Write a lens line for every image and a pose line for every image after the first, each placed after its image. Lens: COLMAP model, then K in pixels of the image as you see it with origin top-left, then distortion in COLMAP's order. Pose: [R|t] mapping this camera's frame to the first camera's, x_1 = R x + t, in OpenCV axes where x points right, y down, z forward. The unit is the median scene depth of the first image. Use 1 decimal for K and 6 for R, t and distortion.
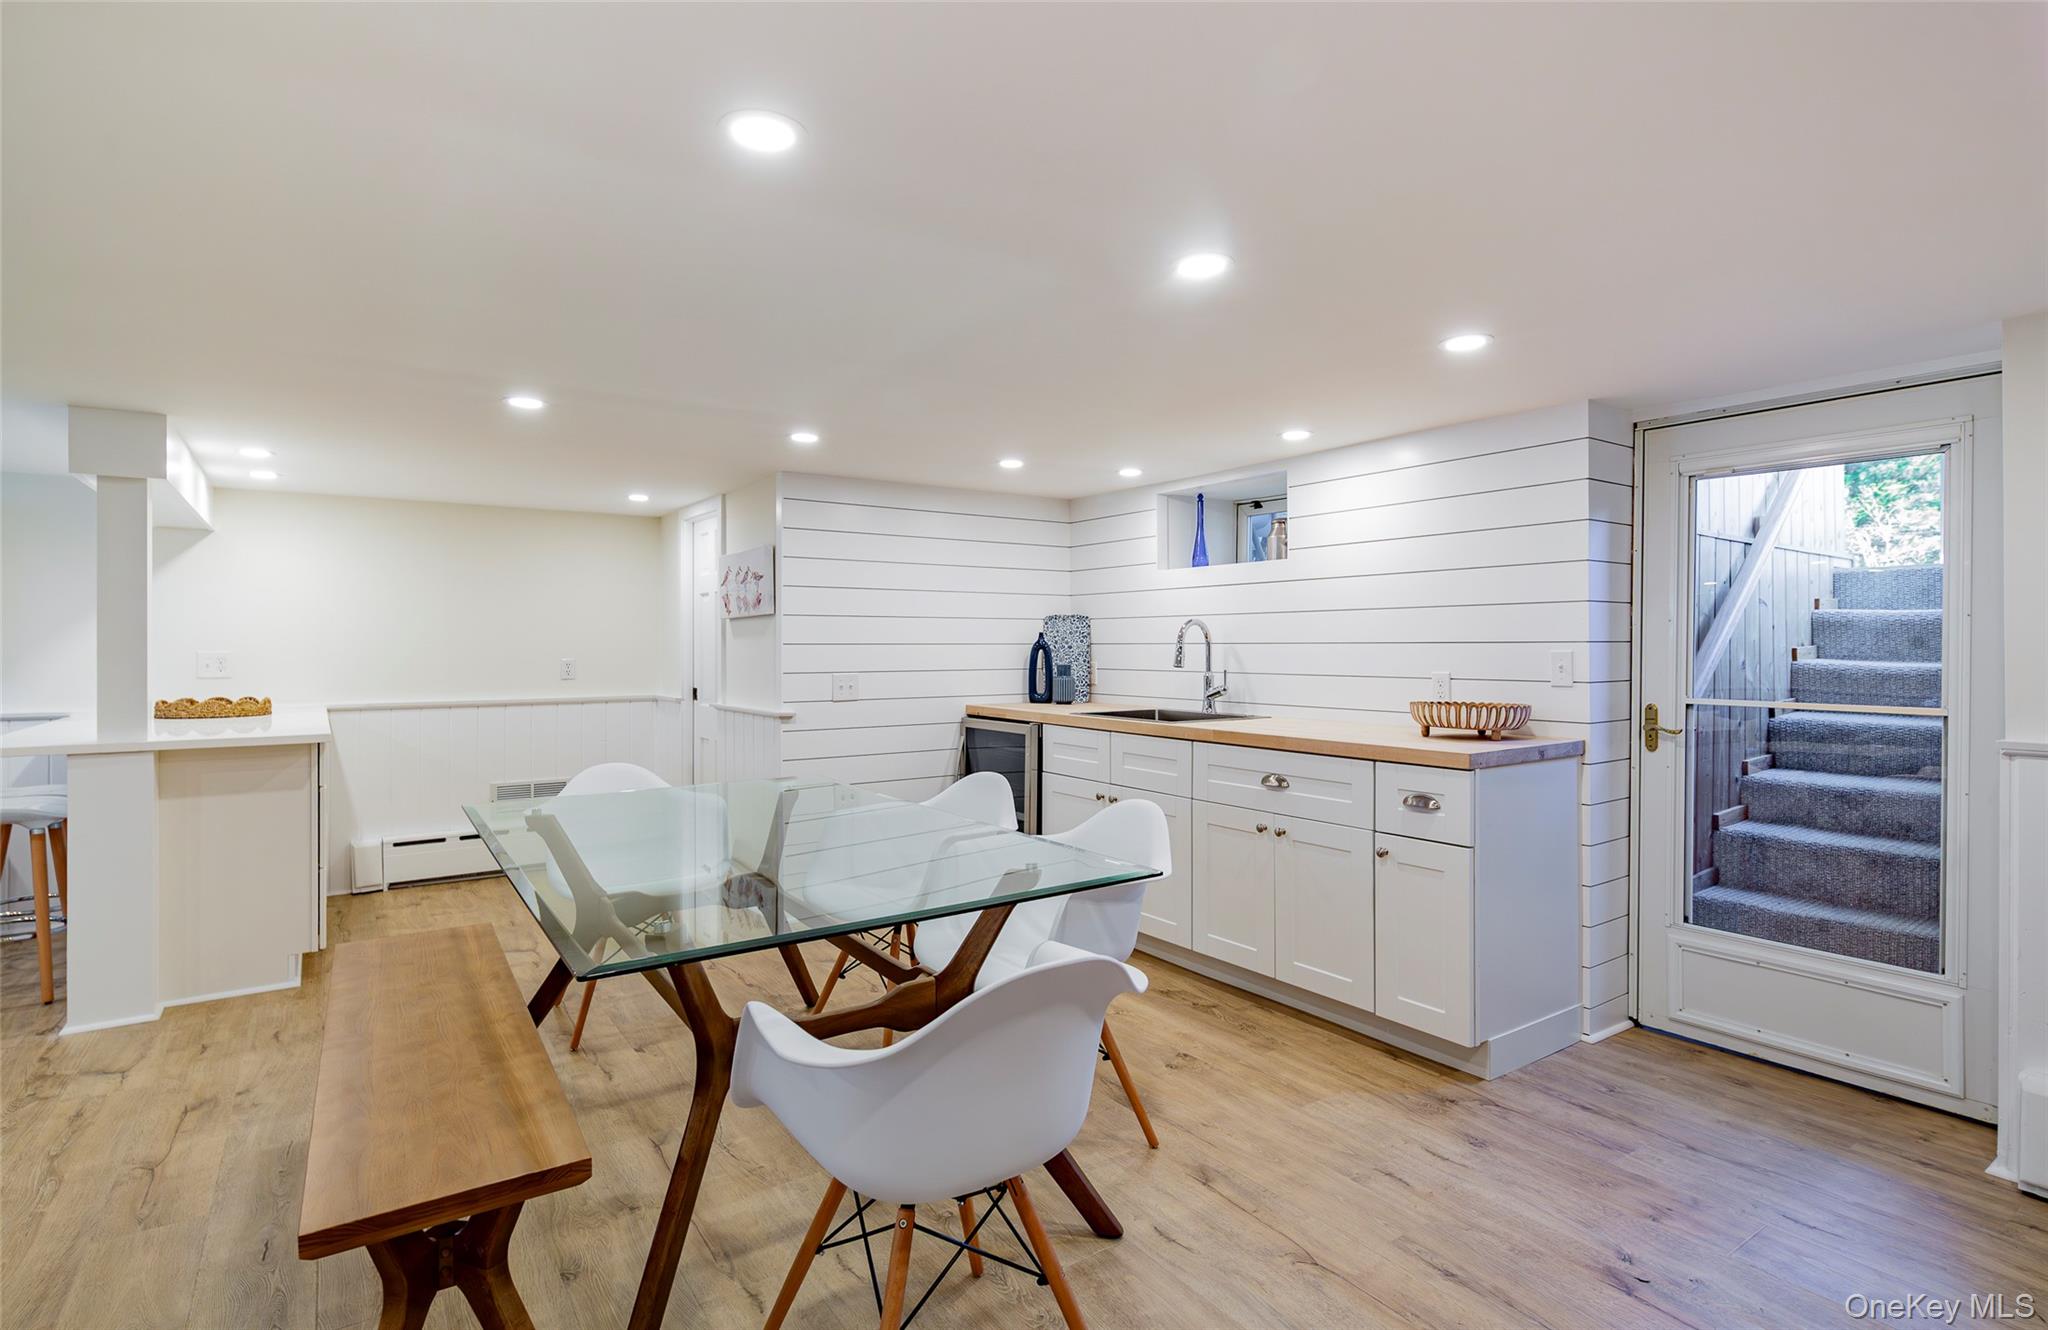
lens RADIAL K [[989.4, 0, 1024.0], [0, 989.4, 665.0], [0, 0, 1]] dist [0.016648, -0.000122]
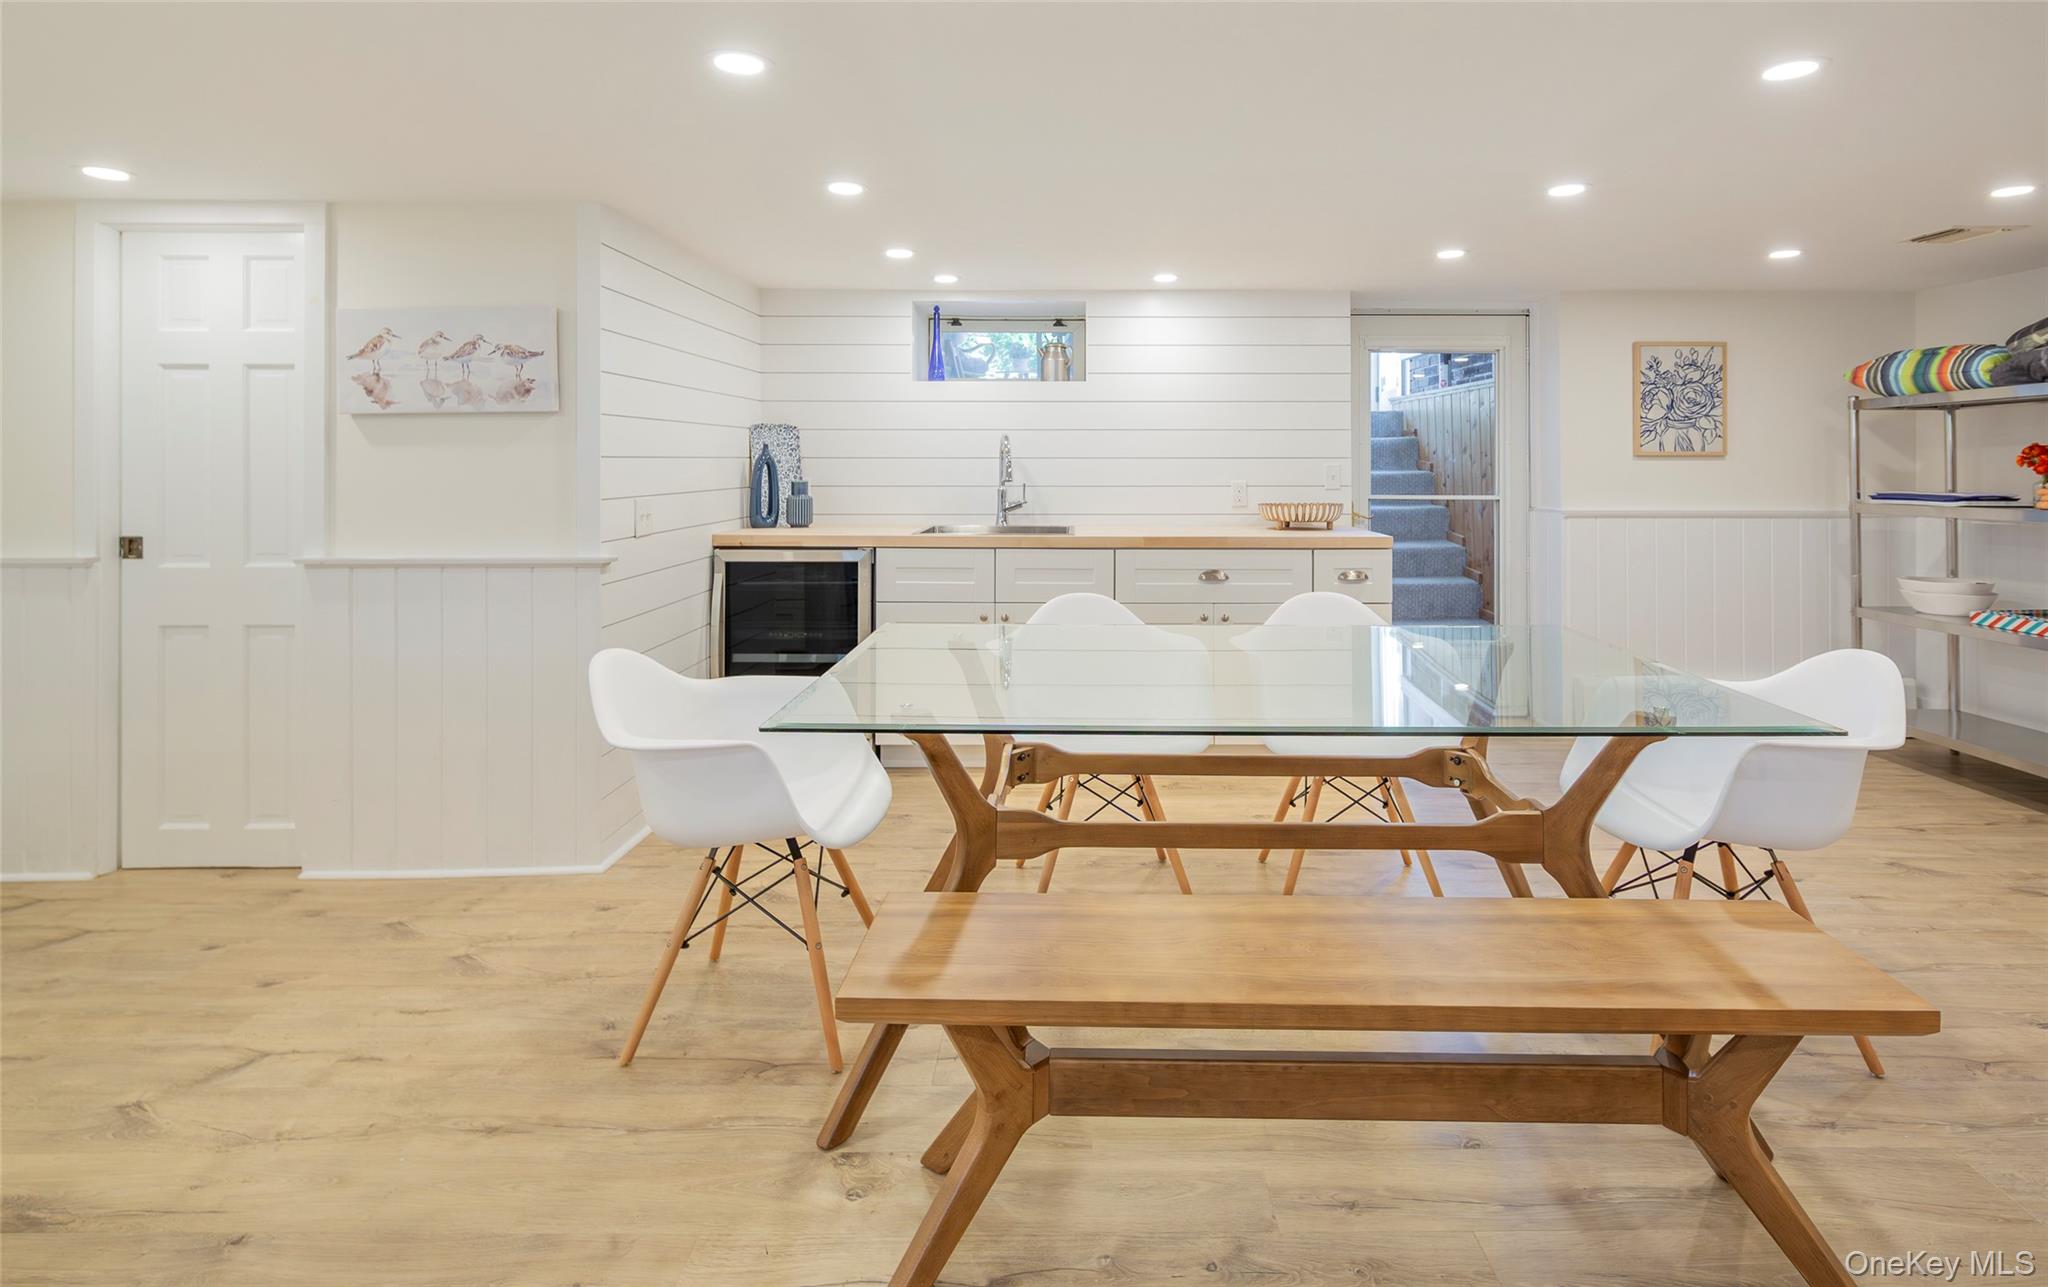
lens RADIAL K [[1025.3, 0, 1051.3], [0, 1025.3, 506.4], [0, 0, 1]] dist [0.001105, -0.000040]
pose [[0.582728, -0.035296, 0.811900, -0.618262], [0.014095, 0.999345, 0.033328, -0.006119], [-0.812545, -0.007977, 0.582844, 0.326154]]
